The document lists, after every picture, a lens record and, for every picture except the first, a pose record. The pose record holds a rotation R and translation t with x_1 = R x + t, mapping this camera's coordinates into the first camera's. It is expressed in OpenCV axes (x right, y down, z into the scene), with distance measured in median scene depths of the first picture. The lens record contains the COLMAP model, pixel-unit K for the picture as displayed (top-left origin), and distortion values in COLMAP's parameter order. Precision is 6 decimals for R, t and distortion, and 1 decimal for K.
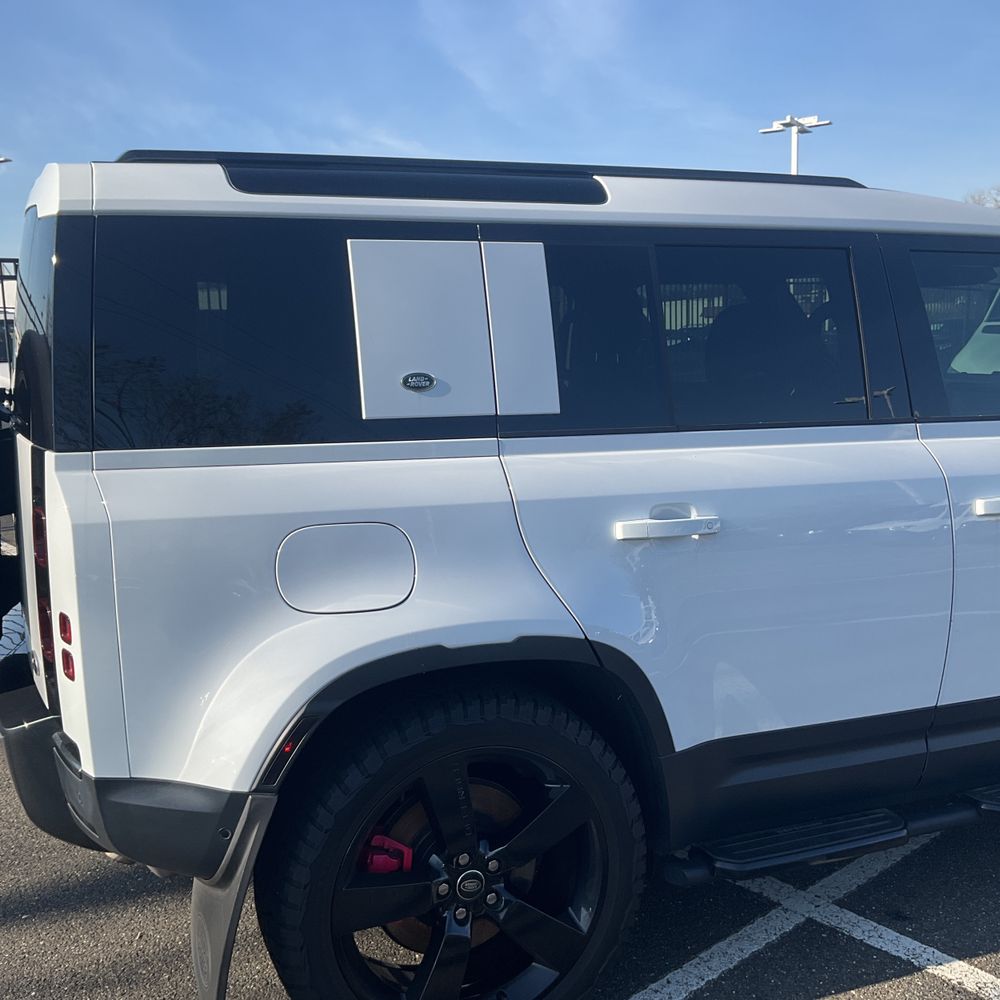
lens RADIAL K [[1123.6, 0, 497.4], [0, 1123.6, 509.7], [0, 0, 1]] dist [0.013492, 0.000000]
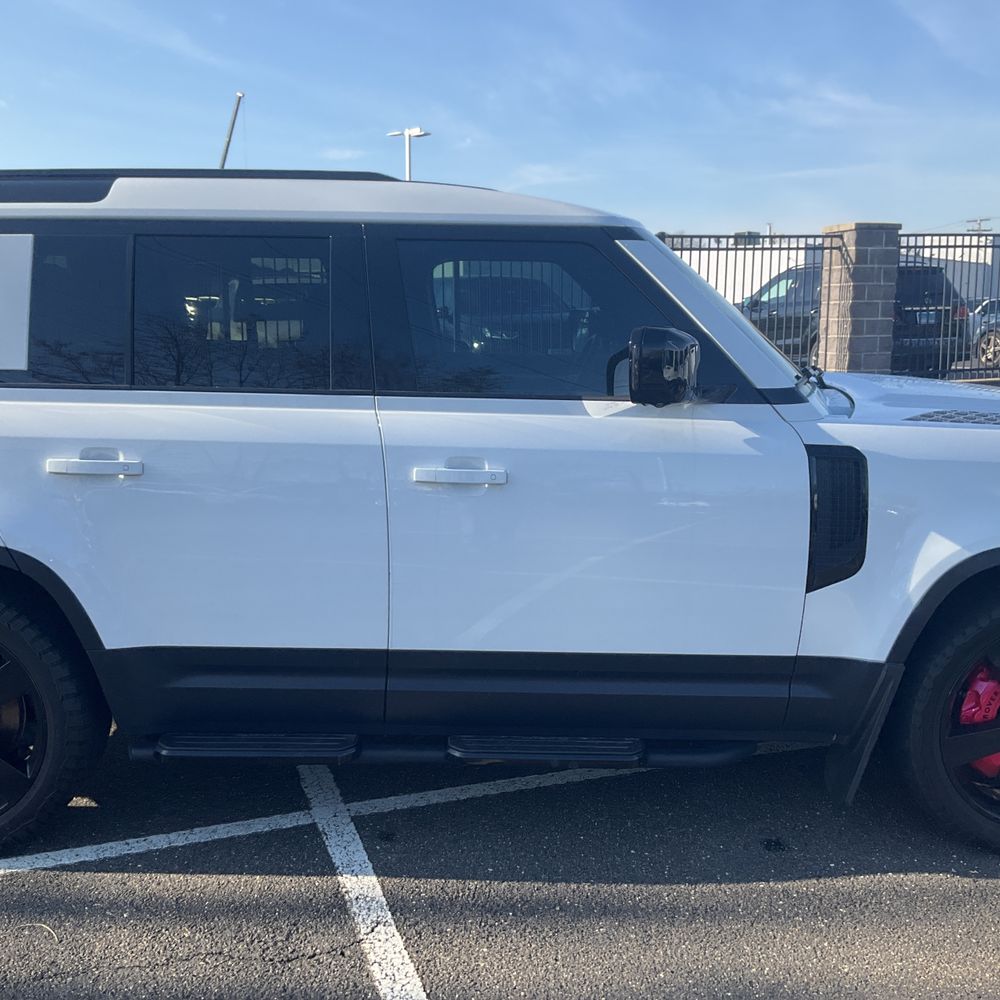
lens RADIAL K [[1123.6, 0, 492.8], [0, 1123.6, 513.9], [0, 0, 1]] dist [0.013492, 0.000000]
pose [[0.929893, 0.087319, -0.357315, 1.014175], [-0.075745, 0.996052, 0.046287, -0.023175], [0.359946, -0.015977, 0.932836, 0.000478]]
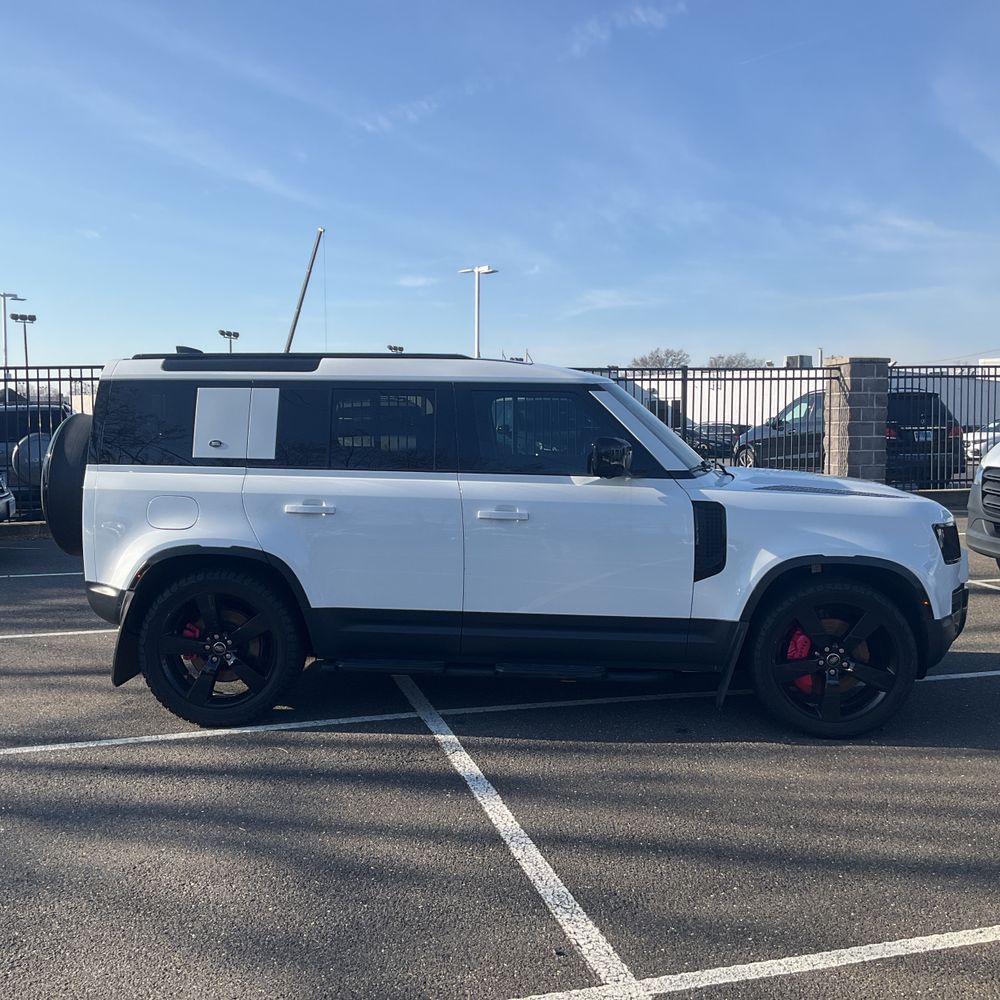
lens RADIAL K [[1123.6, 0, 492.6], [0, 1123.6, 496.1], [0, 0, 1]] dist [0.013492, 0.000000]
pose [[0.906550, 0.048233, -0.419333, 1.487063], [-0.084581, 0.994058, -0.068514, 0.117894], [0.413537, 0.097579, 0.905243, -0.971280]]
